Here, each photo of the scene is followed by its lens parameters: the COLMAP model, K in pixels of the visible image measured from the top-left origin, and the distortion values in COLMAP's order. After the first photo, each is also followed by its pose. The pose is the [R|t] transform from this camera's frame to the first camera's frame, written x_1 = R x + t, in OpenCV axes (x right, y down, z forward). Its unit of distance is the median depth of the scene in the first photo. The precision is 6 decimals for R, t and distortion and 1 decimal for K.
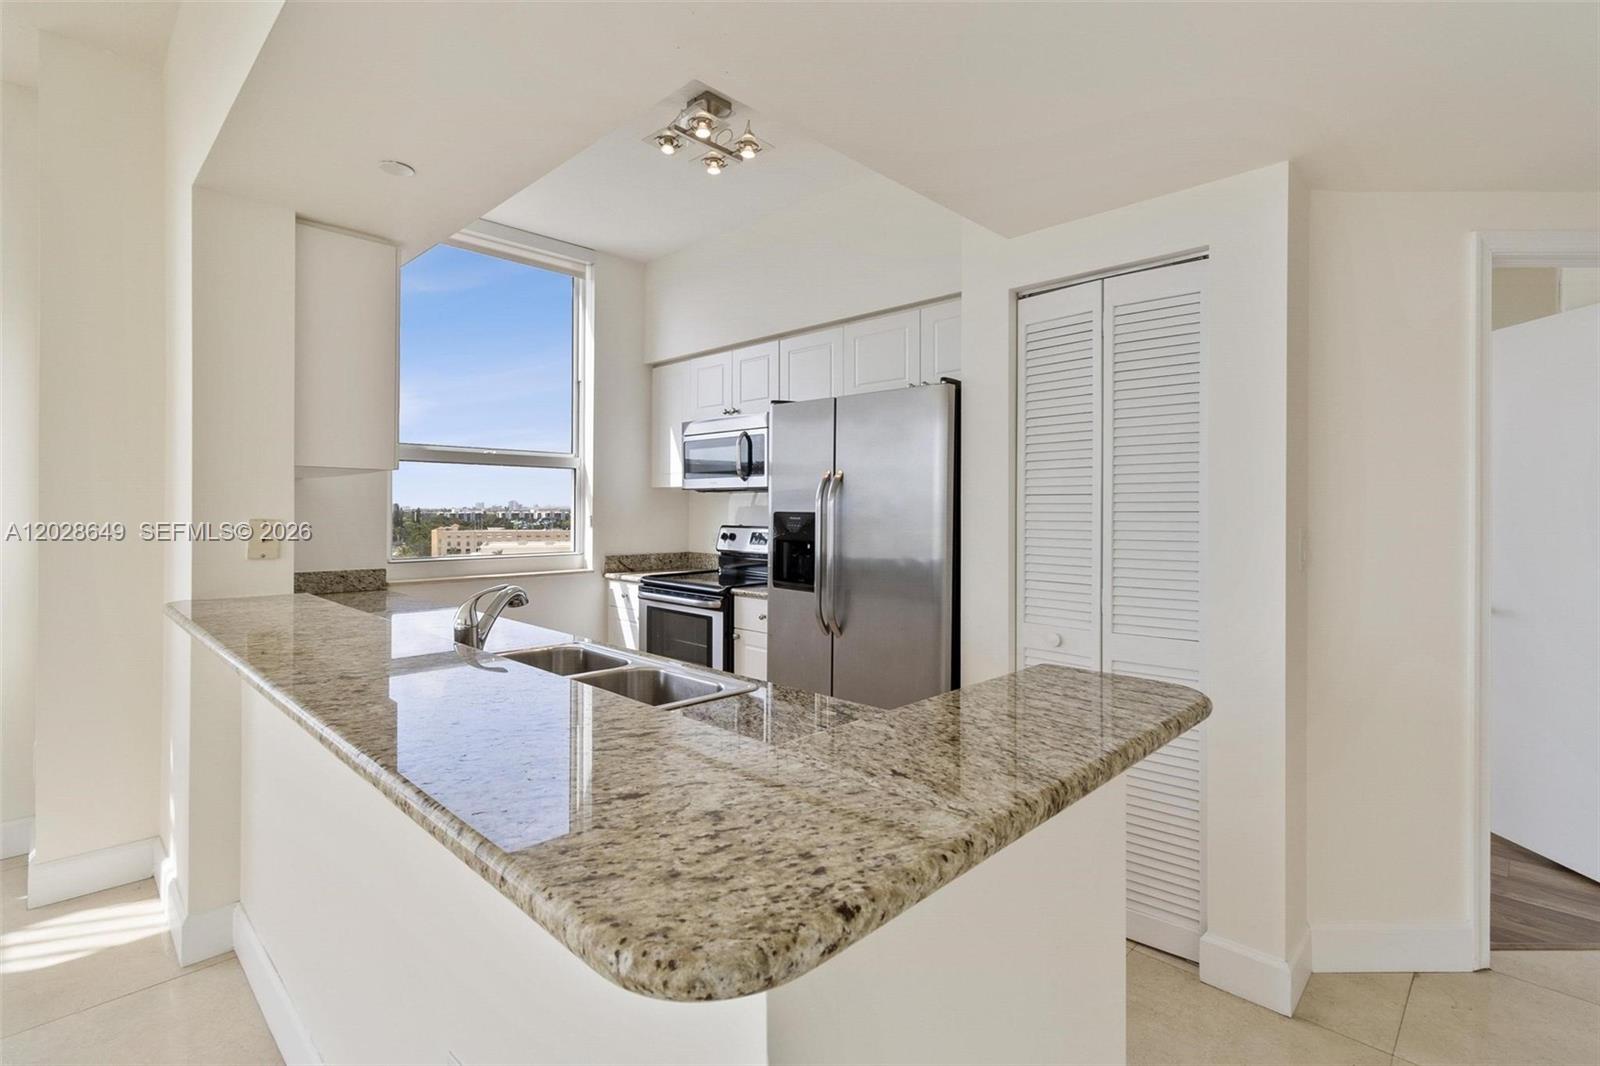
lens RADIAL K [[752.3, 0, 805.0], [0, 752.3, 509.0], [0, 0, 1]] dist [0.010297, -0.001760]
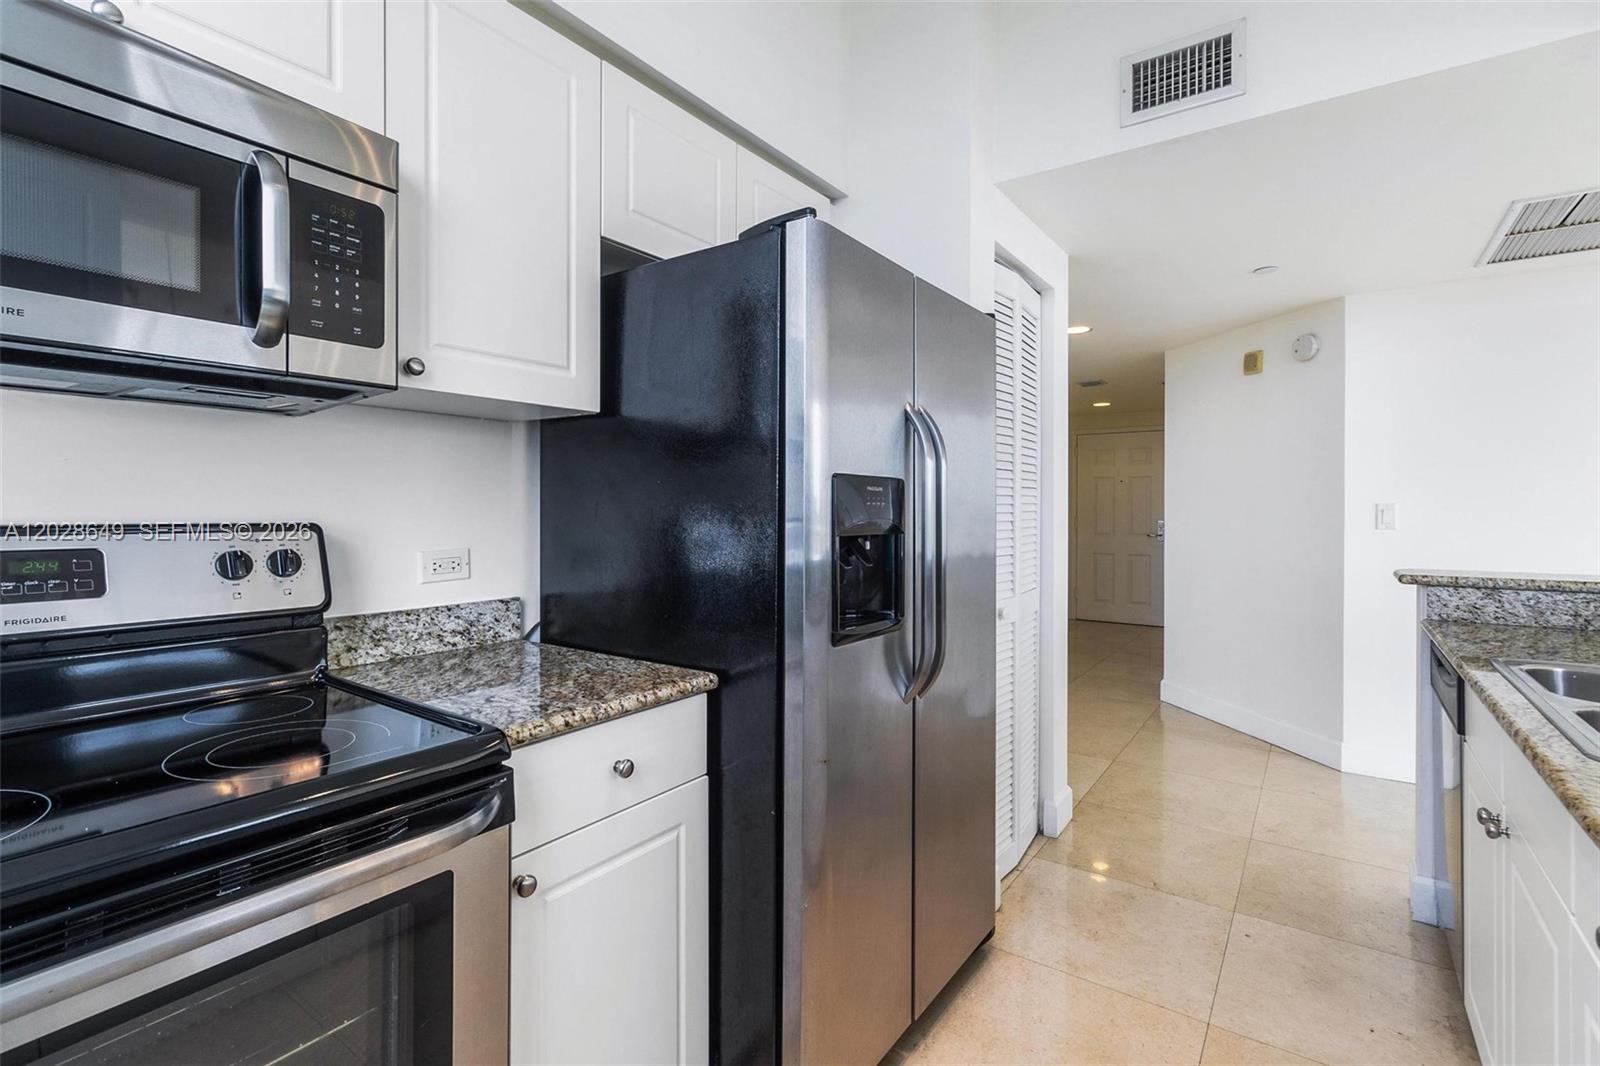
lens RADIAL K [[752.3, 0, 802.7], [0, 752.3, 510.6], [0, 0, 1]] dist [0.010297, -0.001760]
pose [[-0.156958, -0.008302, 0.987570, -0.381799], [-0.002245, 0.999965, 0.008049, 0.017439], [-0.987603, -0.000954, -0.156971, 0.878669]]
